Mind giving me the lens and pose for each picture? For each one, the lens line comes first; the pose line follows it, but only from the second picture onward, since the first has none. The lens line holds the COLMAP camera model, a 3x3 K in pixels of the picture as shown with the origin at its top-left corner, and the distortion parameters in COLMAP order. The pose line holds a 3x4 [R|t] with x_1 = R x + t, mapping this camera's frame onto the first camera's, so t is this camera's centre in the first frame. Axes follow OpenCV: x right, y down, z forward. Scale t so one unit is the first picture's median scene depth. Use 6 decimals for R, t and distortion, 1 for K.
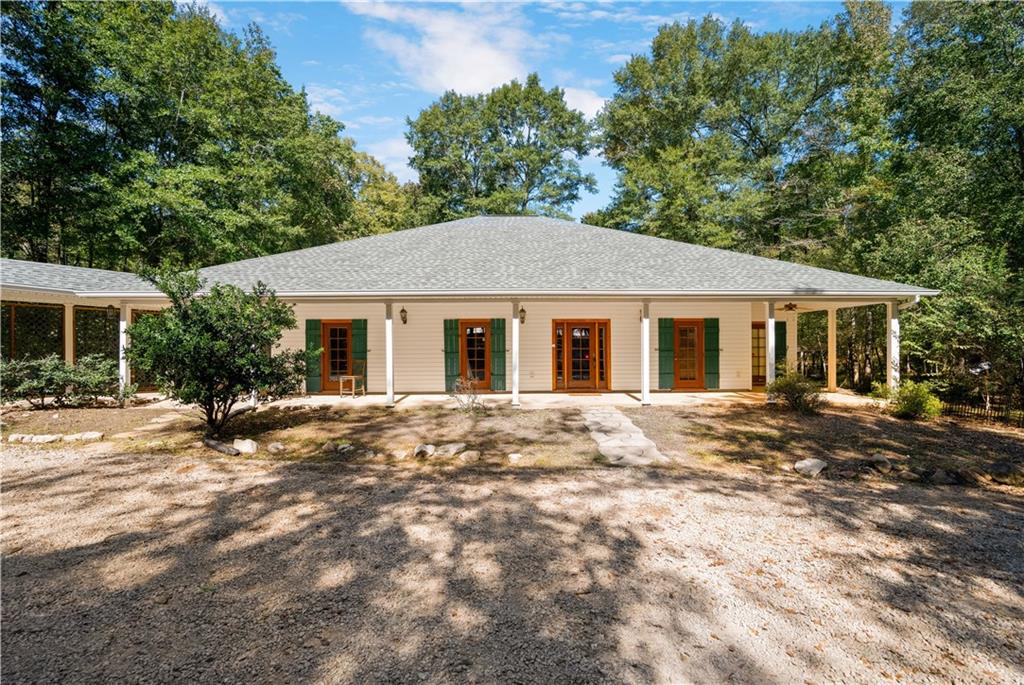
lens RADIAL K [[447.7, 0, 512.0], [0, 447.7, 342.5], [0, 0, 1]] dist [-0.001391, 0.000665]
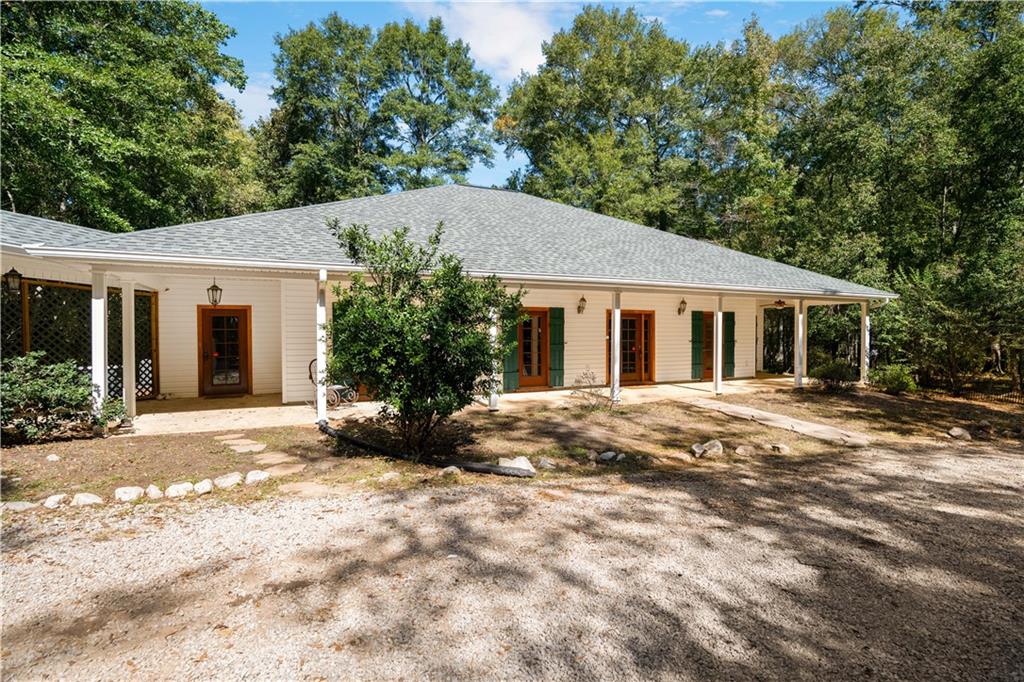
lens RADIAL K [[509.3, 0, 512.0], [0, 509.3, 341.0], [0, 0, 1]] dist [0.001300, 0.000049]
pose [[0.911654, -0.003171, 0.410947, -0.556610], [-0.004978, 0.999812, 0.018758, -0.004730], [-0.410929, -0.019146, 0.911466, 0.100550]]
